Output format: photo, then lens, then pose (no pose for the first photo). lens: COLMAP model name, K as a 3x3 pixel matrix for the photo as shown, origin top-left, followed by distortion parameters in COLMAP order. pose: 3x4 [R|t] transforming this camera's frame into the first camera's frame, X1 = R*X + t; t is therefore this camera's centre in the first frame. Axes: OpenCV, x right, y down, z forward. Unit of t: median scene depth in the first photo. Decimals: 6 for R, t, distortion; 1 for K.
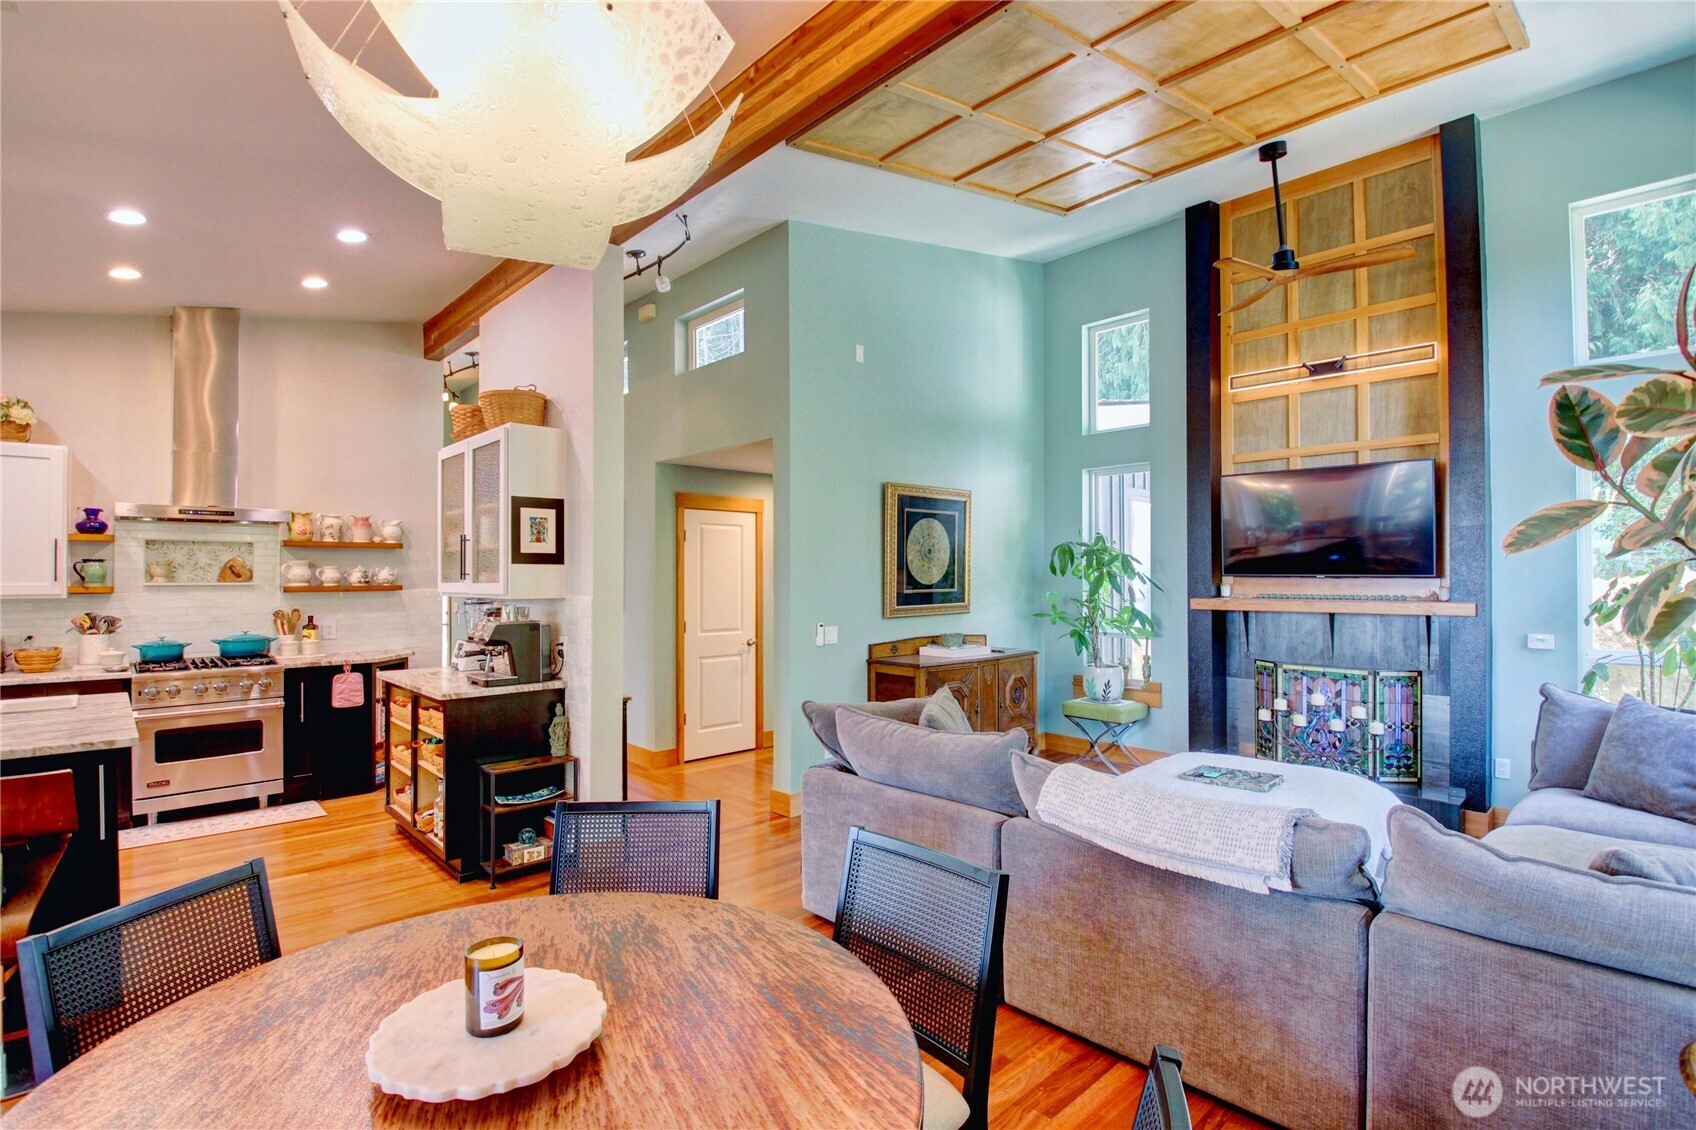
lens RADIAL K [[816.6, 0, 853.1], [0, 816.6, 568.0], [0, 0, 1]] dist [-0.003608, -0.000552]
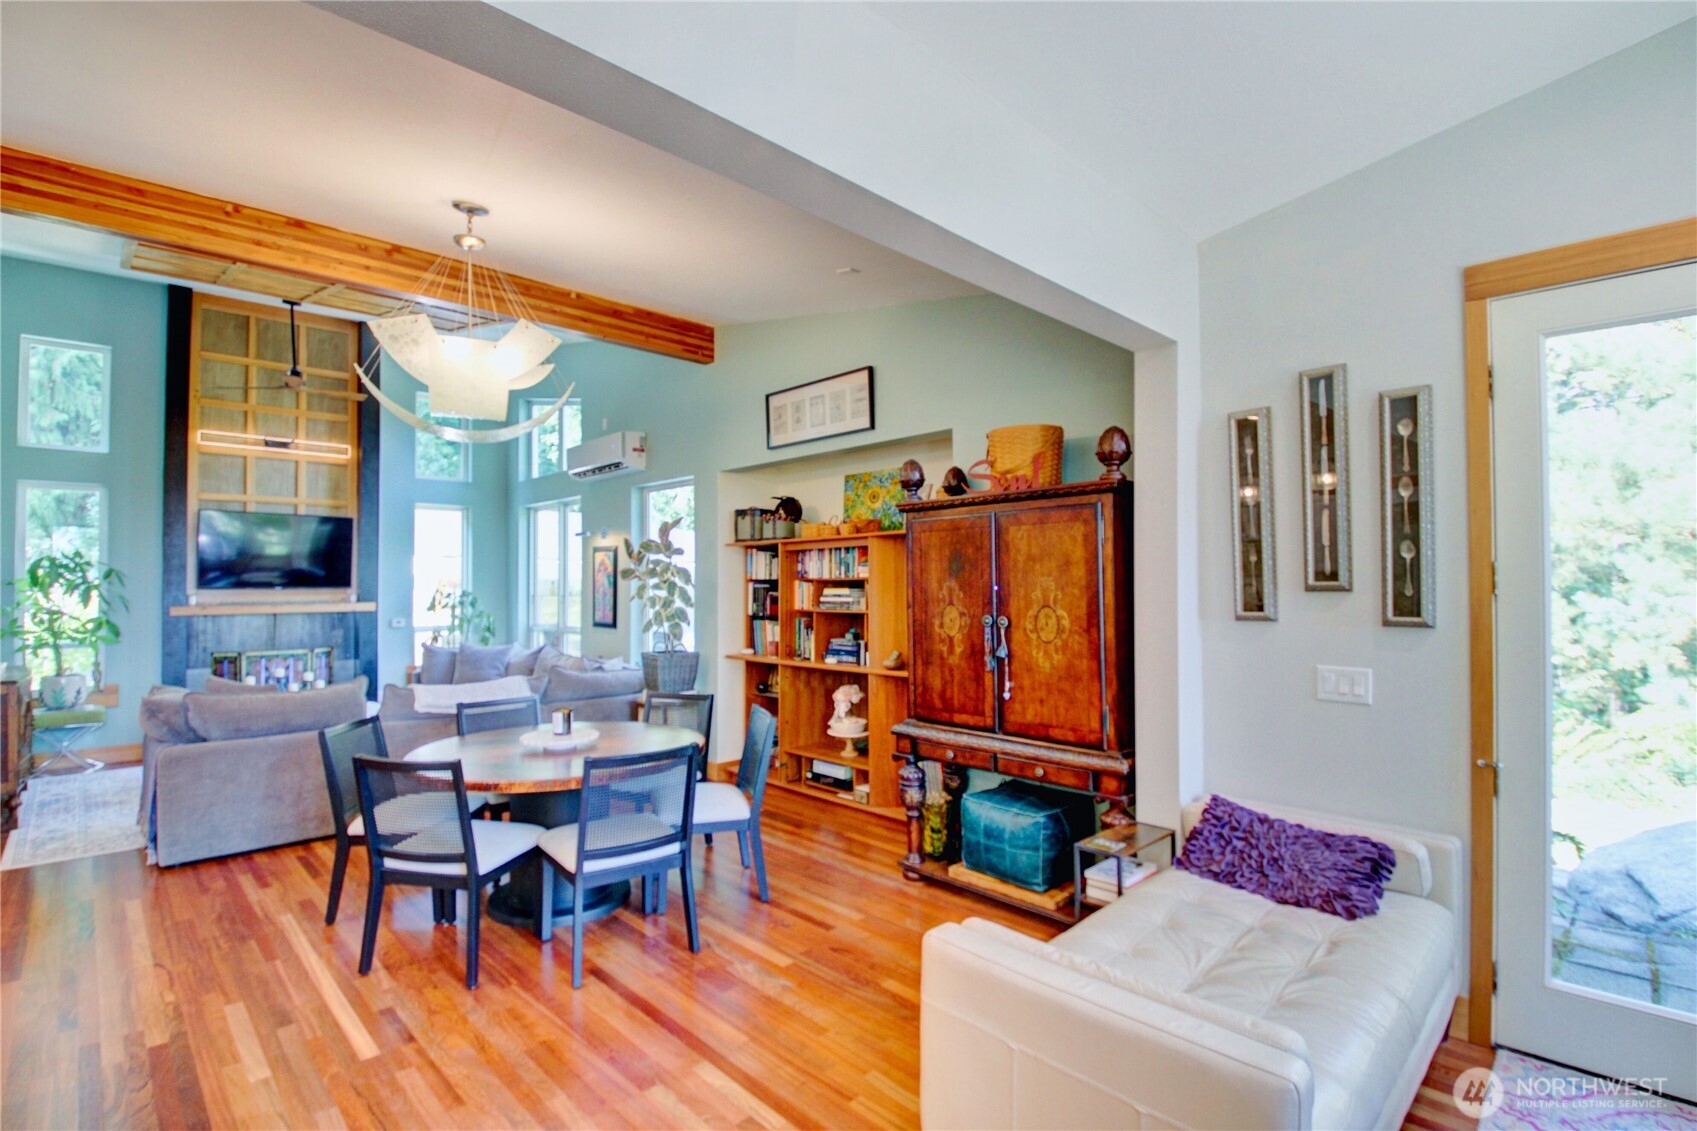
lens RADIAL K [[817.1, 0, 847.3], [0, 817.1, 563.5], [0, 0, 1]] dist [-0.003608, -0.000552]
pose [[-0.033896, 0.017486, 0.999272, -0.938331], [-0.012370, 0.999763, -0.017914, -0.020992], [-0.999349, -0.012968, -0.033671, 0.037079]]
